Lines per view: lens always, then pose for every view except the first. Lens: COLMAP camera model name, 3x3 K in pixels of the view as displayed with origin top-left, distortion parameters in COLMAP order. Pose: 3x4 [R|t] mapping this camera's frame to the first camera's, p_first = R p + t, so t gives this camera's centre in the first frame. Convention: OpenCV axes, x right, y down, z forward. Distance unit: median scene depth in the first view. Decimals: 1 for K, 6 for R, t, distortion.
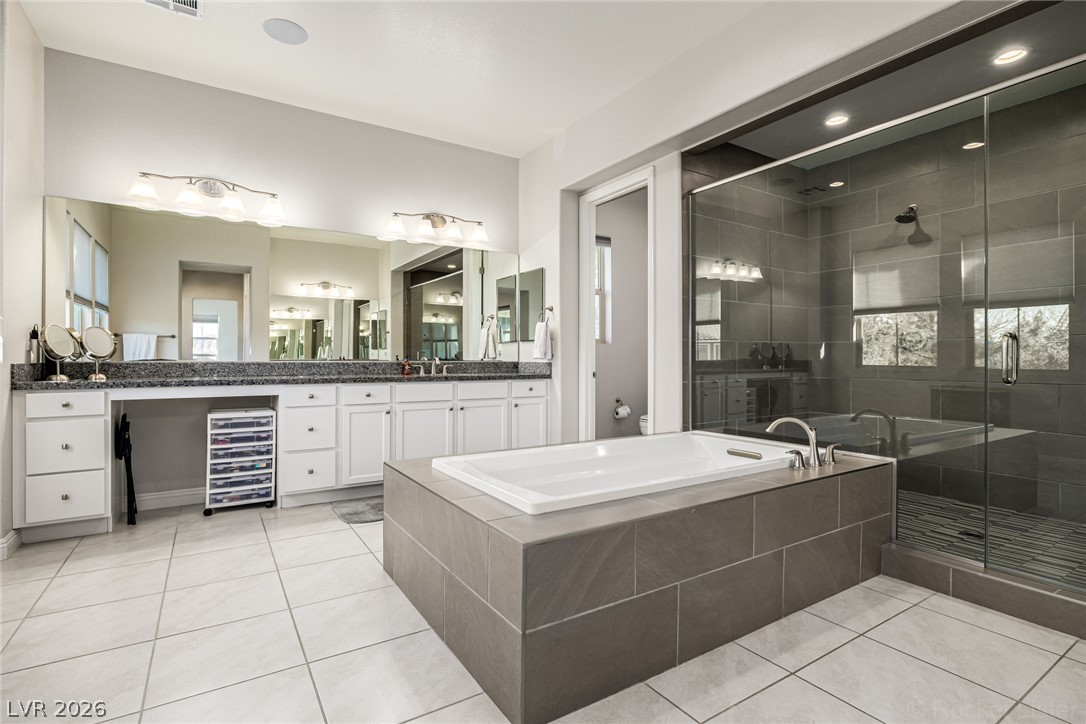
lens RADIAL K [[514.6, 0, 551.5], [0, 514.6, 358.8], [0, 0, 1]] dist [0.000584, -0.000181]
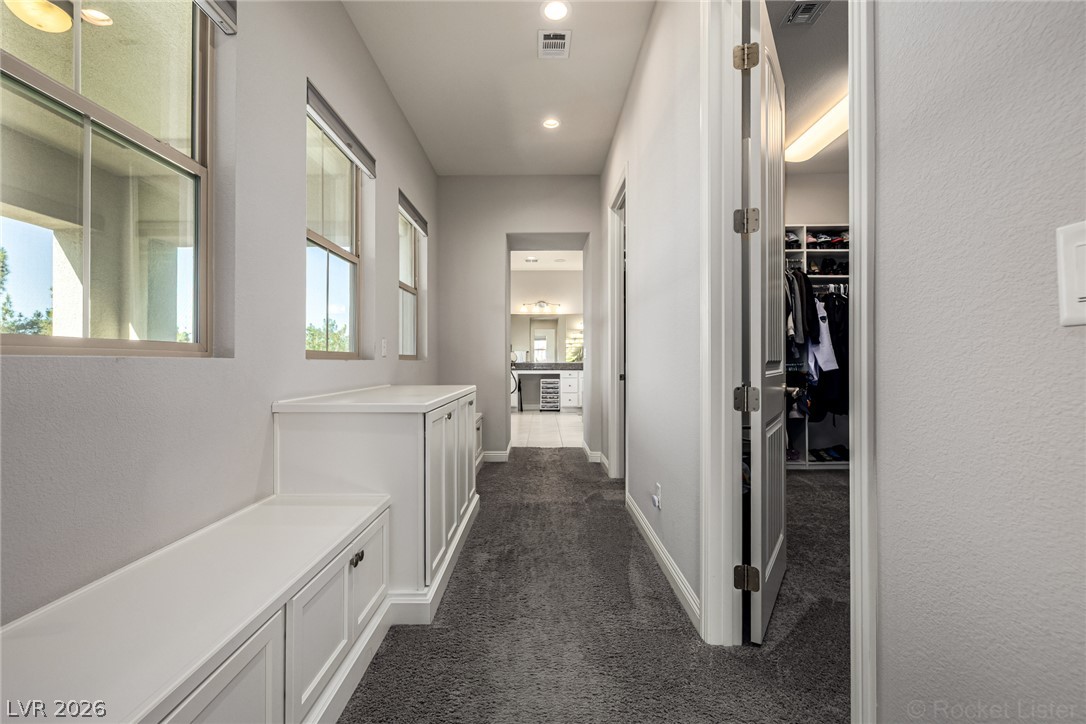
lens RADIAL K [[458.1, 0, 547.2], [0, 458.1, 358.5], [0, 0, 1]] dist [0.003925, 0.000490]
pose [[0.838070, -0.005381, -0.545537, 0.863294], [0.003195, 0.999983, -0.004955, -0.006455], [0.545554, 0.002410, 0.838072, -1.280266]]
